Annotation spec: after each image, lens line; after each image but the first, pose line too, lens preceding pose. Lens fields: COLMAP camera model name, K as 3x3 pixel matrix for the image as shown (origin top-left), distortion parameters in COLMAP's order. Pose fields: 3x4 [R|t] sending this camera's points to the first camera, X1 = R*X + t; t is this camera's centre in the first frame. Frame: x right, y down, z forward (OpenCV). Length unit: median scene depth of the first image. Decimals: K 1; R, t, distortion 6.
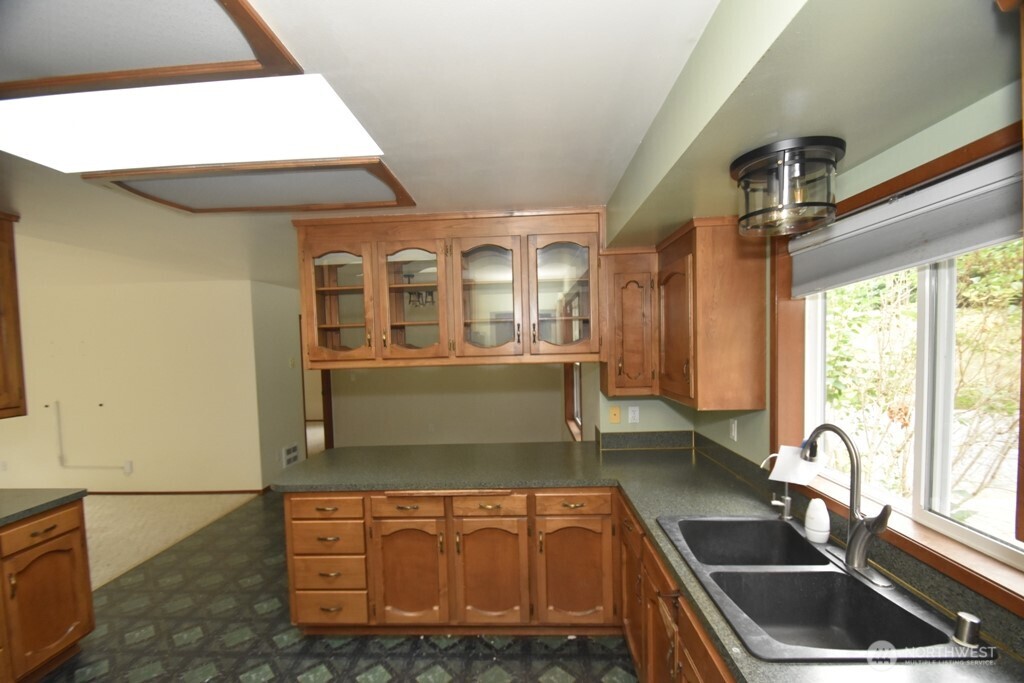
lens RADIAL K [[442.8, 0, 509.4], [0, 442.8, 343.6], [0, 0, 1]] dist [-0.010349, -0.001740]
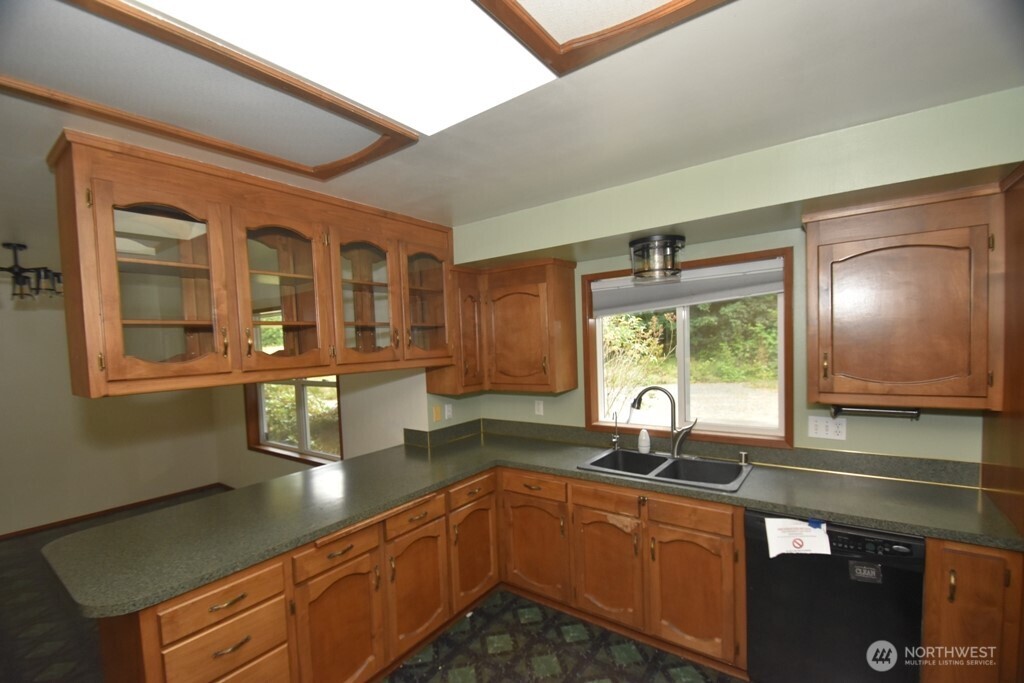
lens RADIAL K [[442.8, 0, 512.1], [0, 442.8, 338.6], [0, 0, 1]] dist [-0.010349, -0.001740]
pose [[0.549800, 0.014258, 0.835175, -0.738018], [0.024550, 0.999147, -0.033218, 0.017286], [-0.834936, 0.038767, 0.548981, 0.284160]]
